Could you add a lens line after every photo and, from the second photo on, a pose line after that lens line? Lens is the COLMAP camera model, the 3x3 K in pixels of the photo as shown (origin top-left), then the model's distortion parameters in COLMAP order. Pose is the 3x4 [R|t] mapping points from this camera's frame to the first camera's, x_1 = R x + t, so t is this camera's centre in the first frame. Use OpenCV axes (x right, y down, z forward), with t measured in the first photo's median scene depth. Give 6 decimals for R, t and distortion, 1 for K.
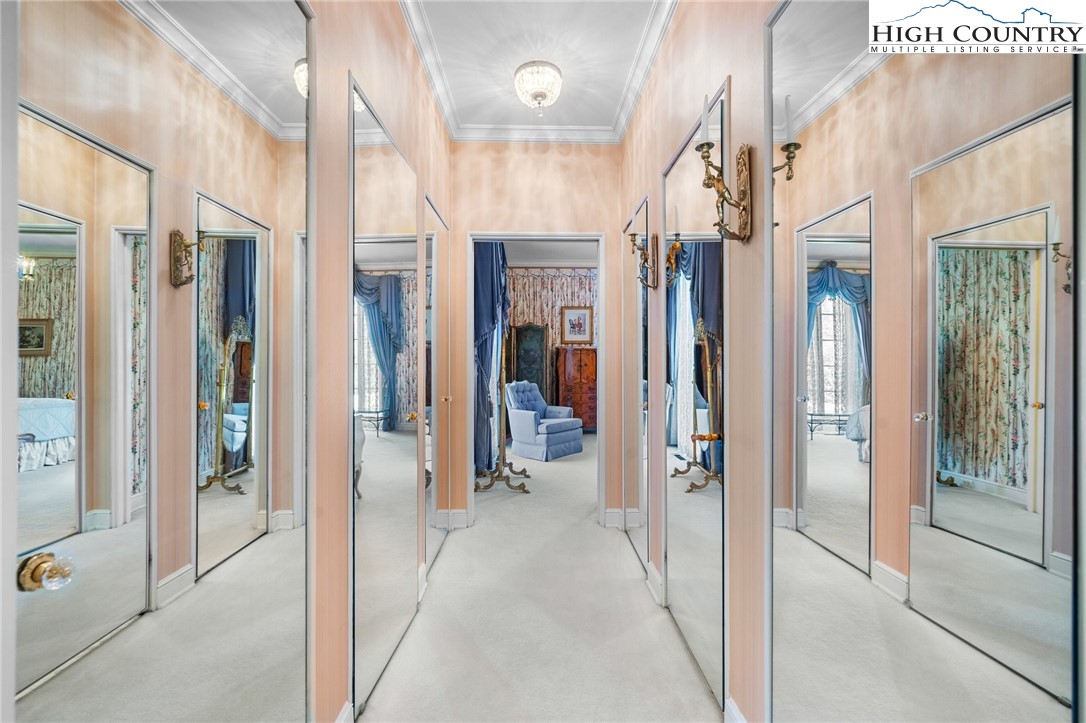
lens RADIAL K [[491.7, 0, 543.6], [0, 491.7, 360.2], [0, 0, 1]] dist [0.010748, -0.000146]
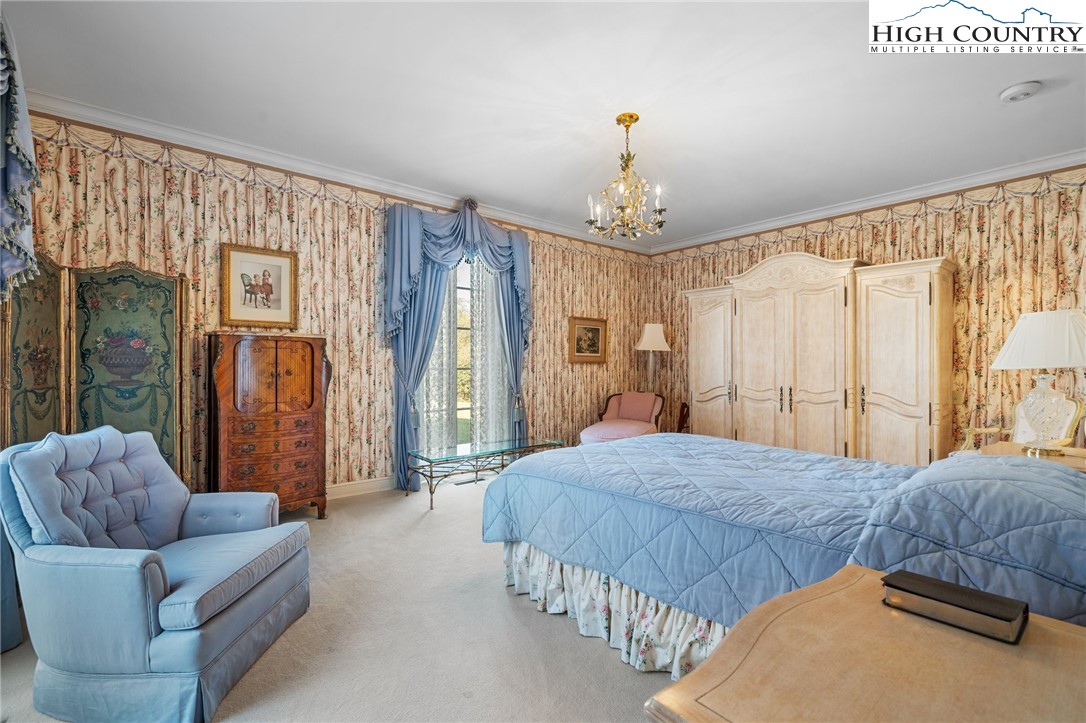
lens RADIAL K [[491.7, 0, 542.2], [0, 491.7, 360.5], [0, 0, 1]] dist [0.010748, -0.000146]
pose [[0.790518, 0.000582, 0.612439, -0.008480], [0.001101, 0.999997, -0.002371, -0.000143], [-0.612438, 0.002548, 0.790514, 0.474801]]
